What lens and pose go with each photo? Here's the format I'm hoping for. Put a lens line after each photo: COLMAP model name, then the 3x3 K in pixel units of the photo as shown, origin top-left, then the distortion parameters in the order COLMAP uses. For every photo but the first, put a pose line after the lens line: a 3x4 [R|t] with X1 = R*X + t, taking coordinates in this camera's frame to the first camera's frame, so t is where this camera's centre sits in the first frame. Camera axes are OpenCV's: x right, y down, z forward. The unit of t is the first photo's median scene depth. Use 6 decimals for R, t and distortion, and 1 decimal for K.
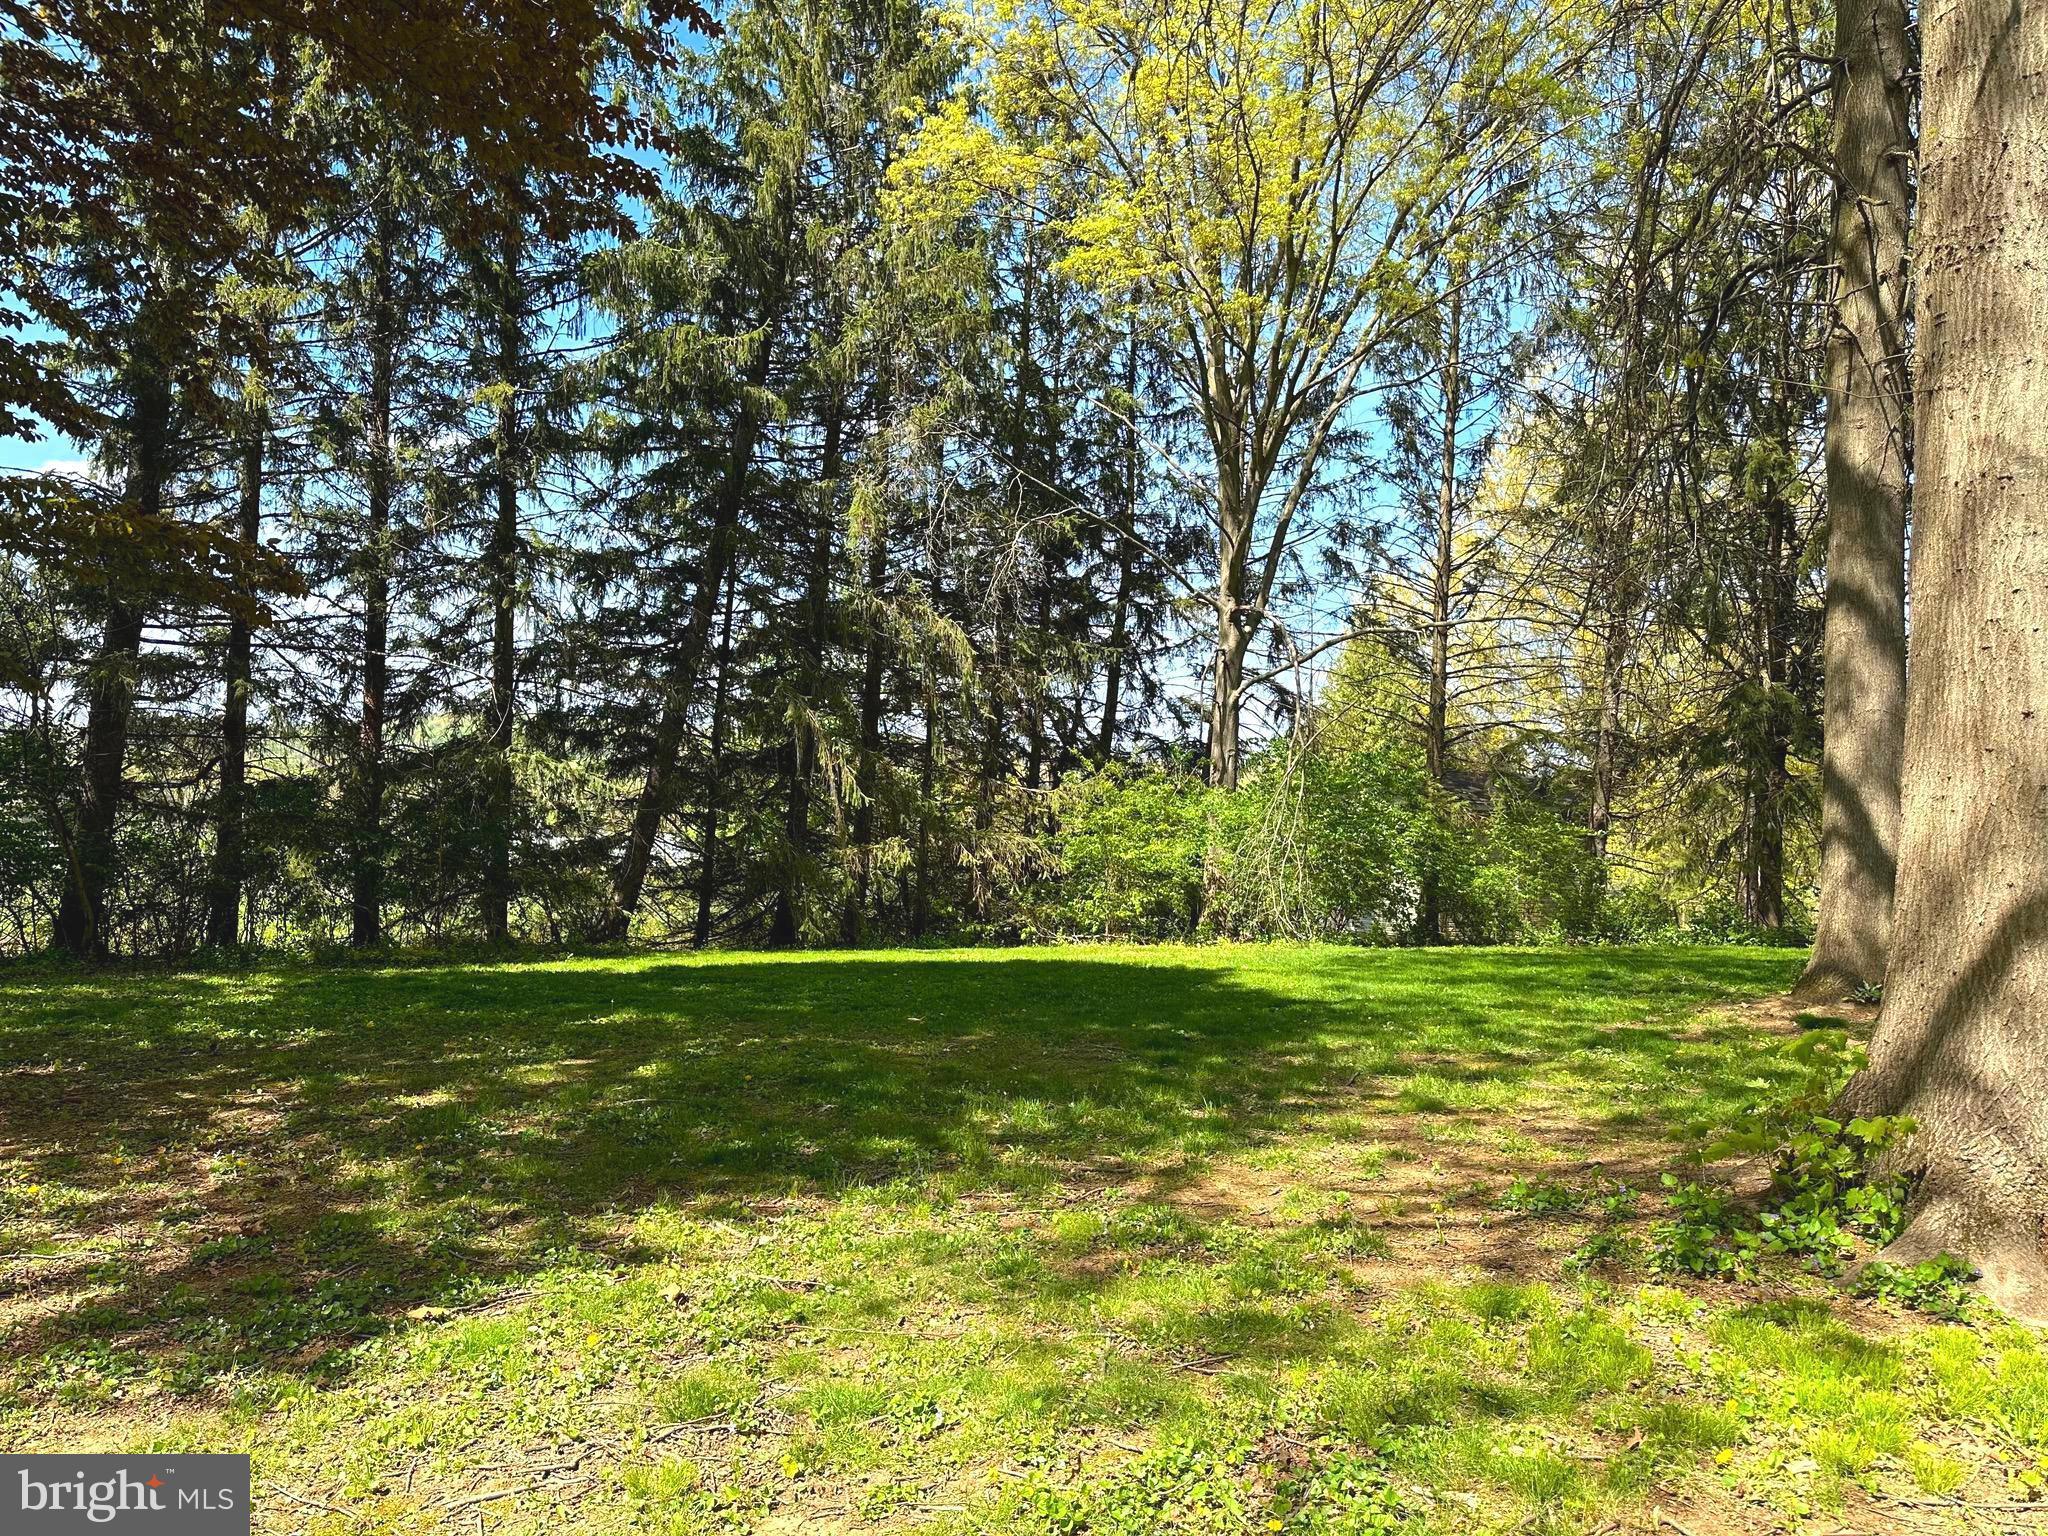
lens RADIAL K [[1436.8, 0, 1072.9], [0, 1436.8, 770.2], [0, 0, 1]] dist [0.063324, -0.110022]
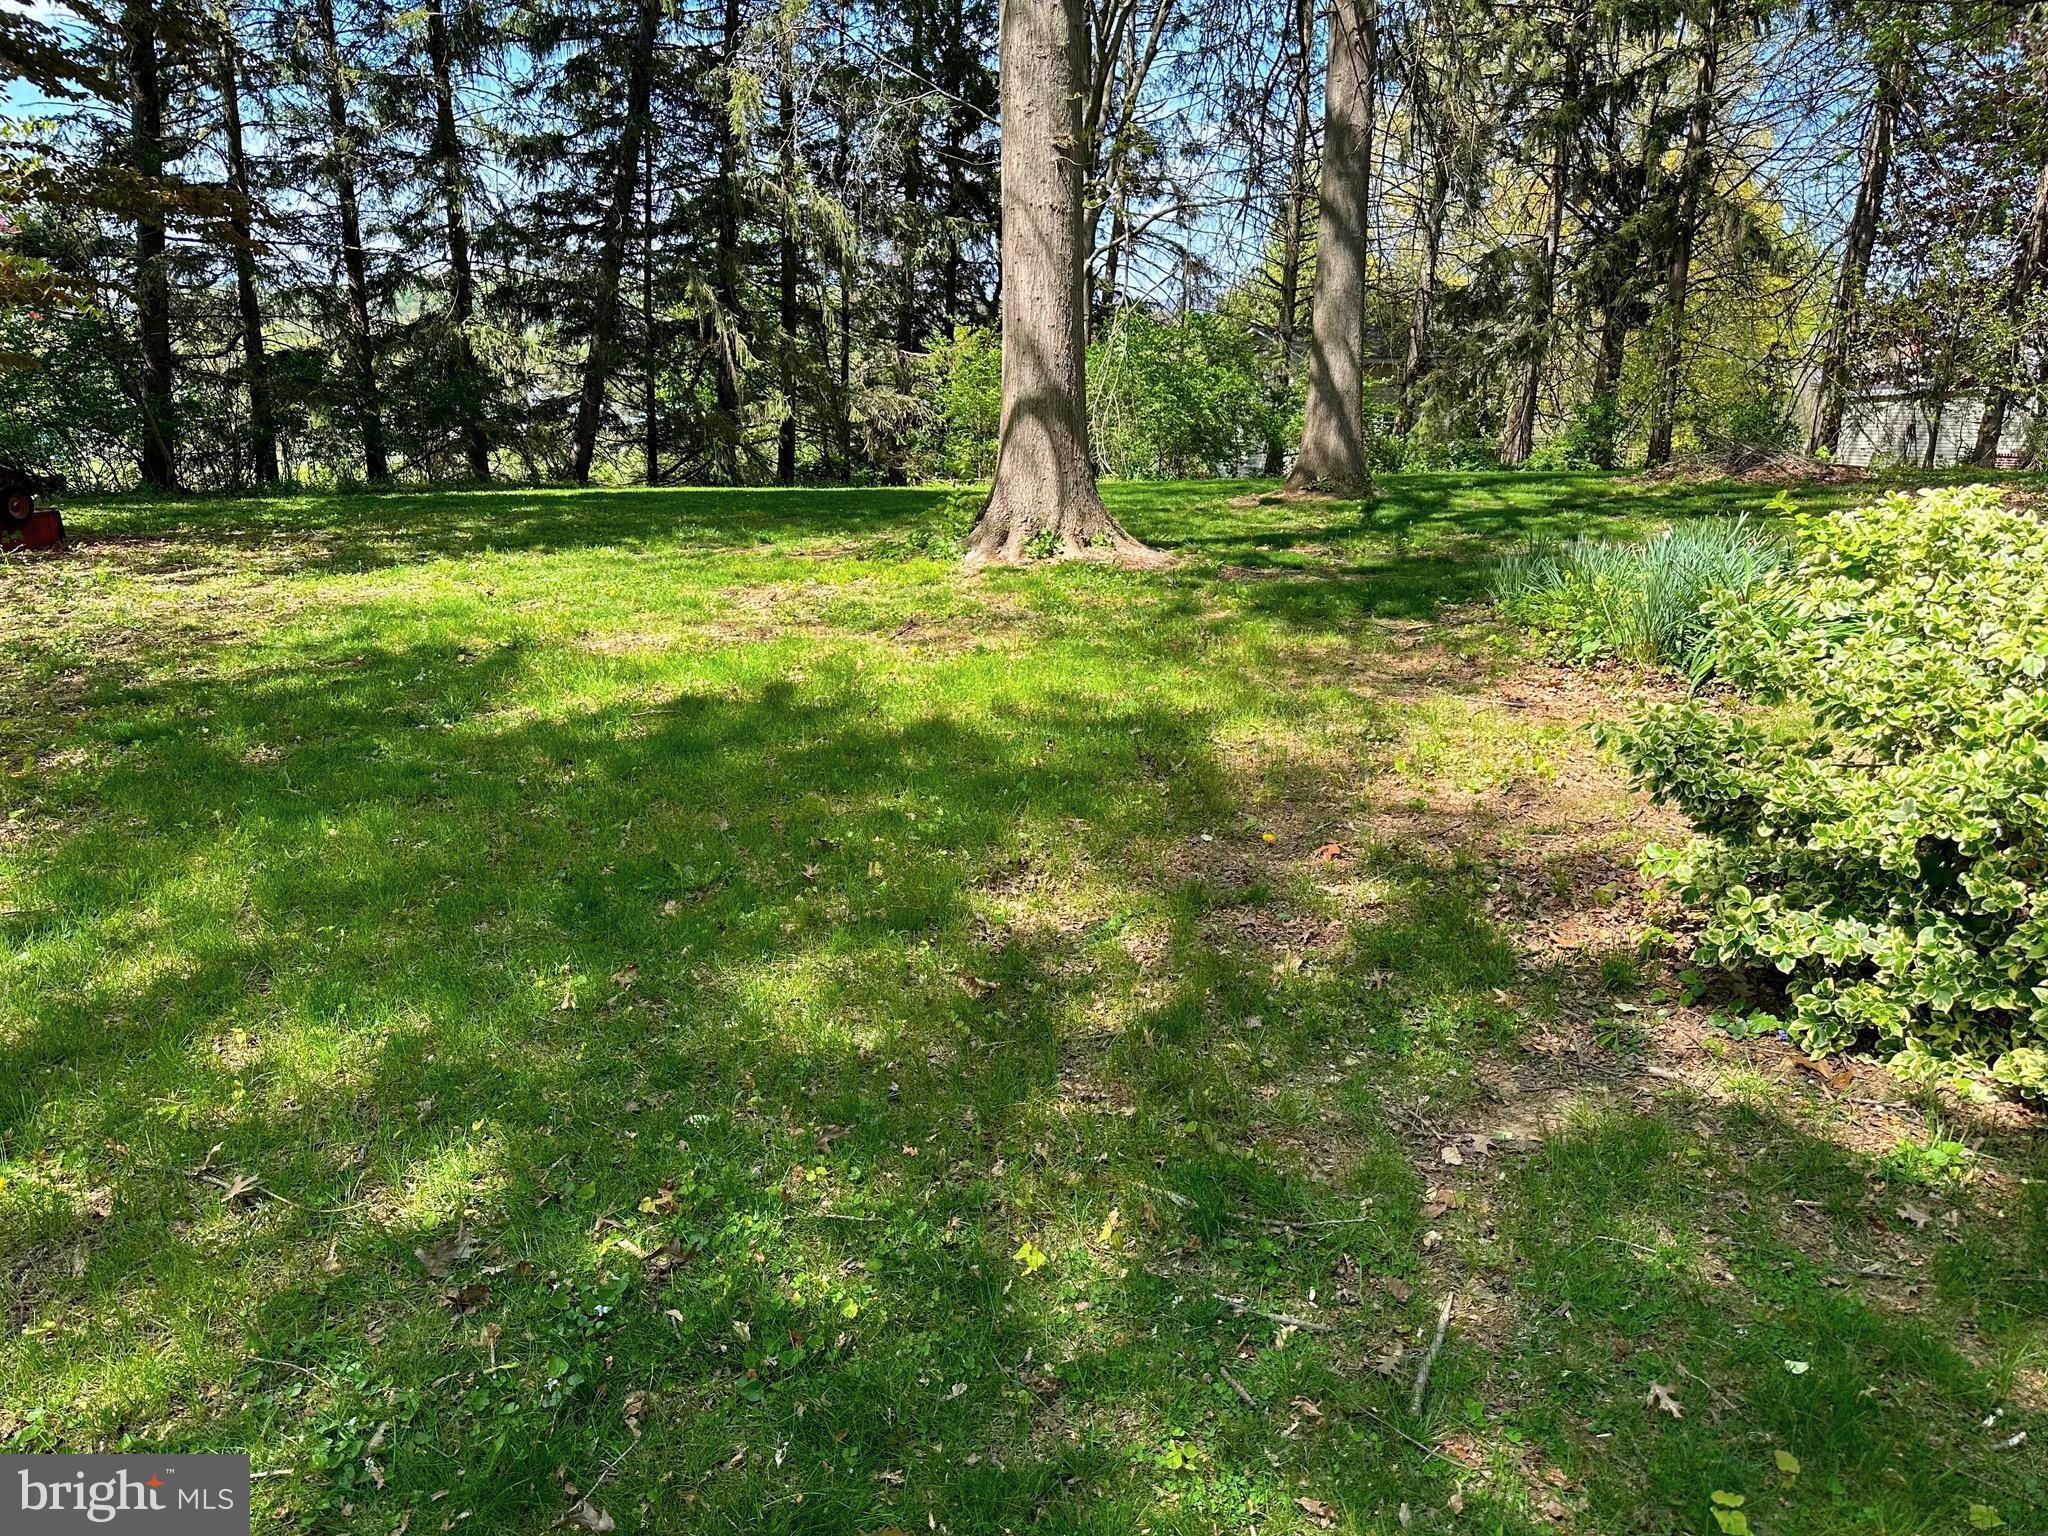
lens RADIAL K [[1450.0, 0, 1024.0], [0, 1450.0, 768.0], [0, 0, 1]] dist [0.002184, -0.003549]
pose [[0.998581, 0.003530, -0.053136, 0.139082], [0.012044, 0.956973, 0.289927, -0.003736], [0.051873, -0.290156, 0.955572, -0.245886]]
